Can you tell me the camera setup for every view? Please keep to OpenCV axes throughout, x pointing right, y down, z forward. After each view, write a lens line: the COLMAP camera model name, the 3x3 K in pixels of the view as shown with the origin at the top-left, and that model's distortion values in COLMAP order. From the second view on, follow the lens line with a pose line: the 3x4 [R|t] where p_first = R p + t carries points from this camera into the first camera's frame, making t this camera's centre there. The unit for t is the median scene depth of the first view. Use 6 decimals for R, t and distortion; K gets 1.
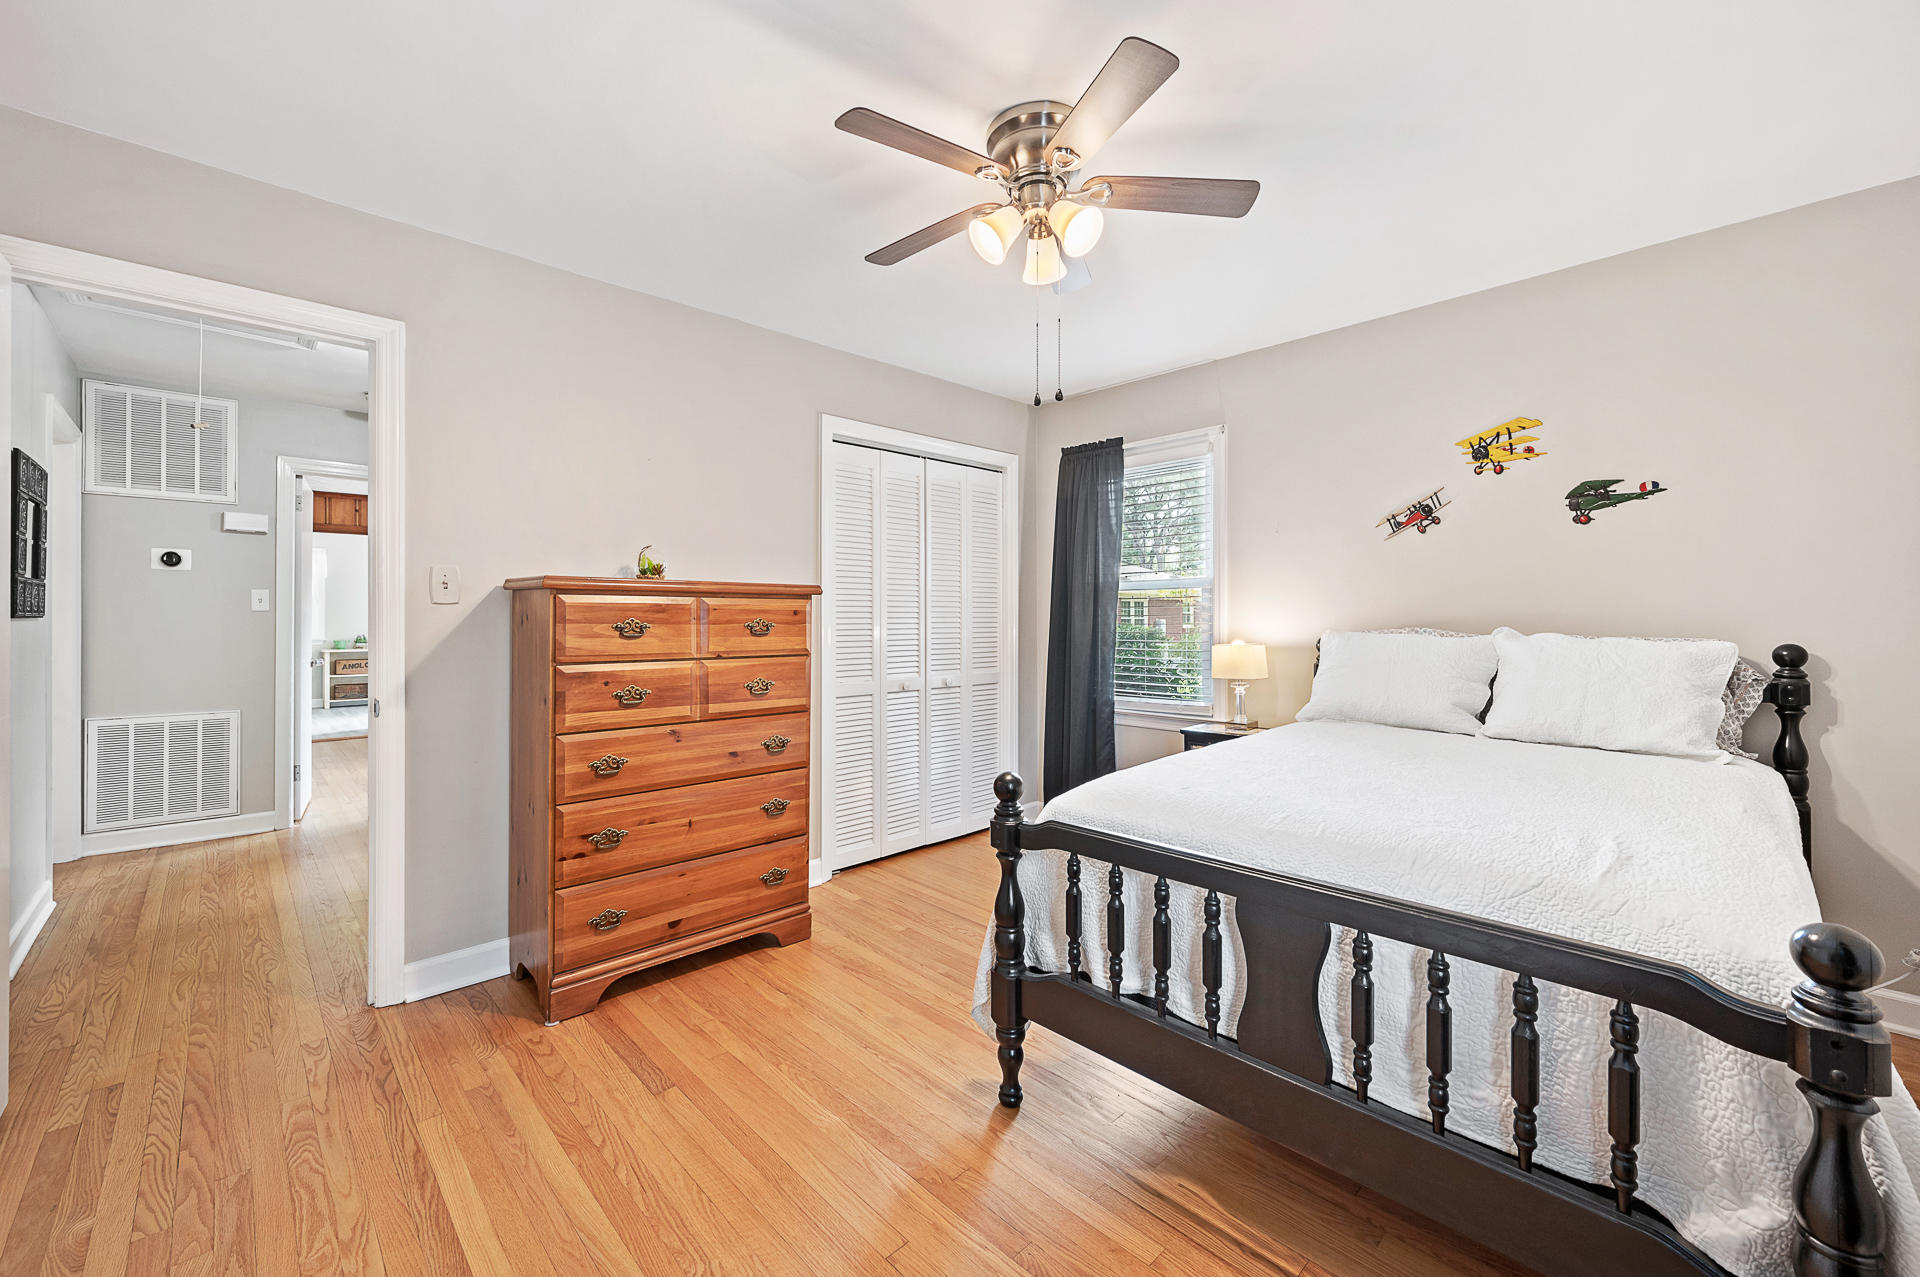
lens RADIAL K [[752.2, 0, 968.7], [0, 752.2, 628.7], [0, 0, 1]] dist [-0.000425, -0.000008]
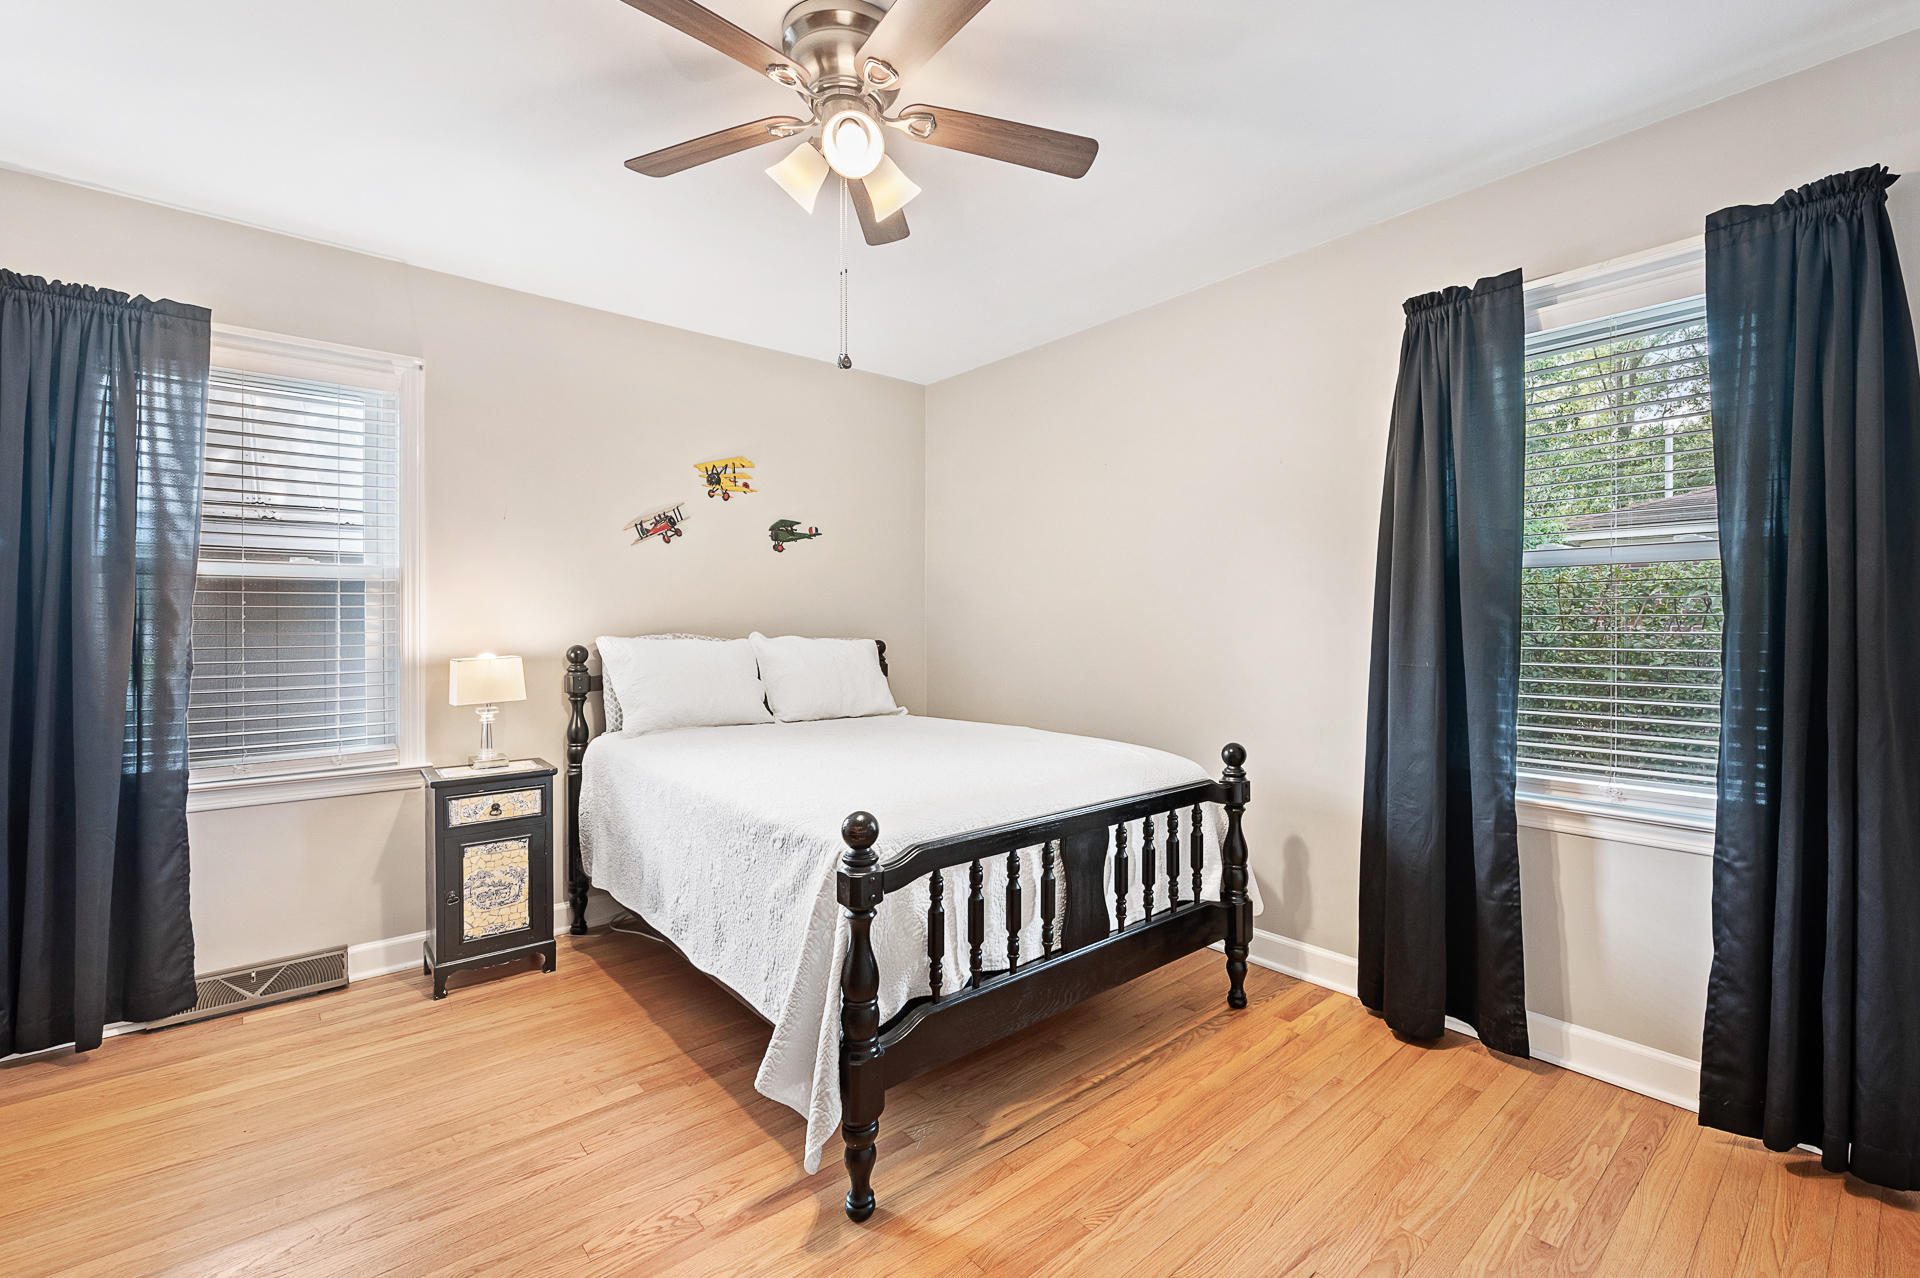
lens RADIAL K [[828.6, 0, 960.0], [0, 828.6, 639.0], [0, 0, 1]] dist [-0.013566, -0.000163]
pose [[0.065190, -0.016071, 0.997743, -0.600032], [0.015043, 0.999773, 0.015121, -0.005438], [-0.997759, 0.014023, 0.065417, 0.604039]]
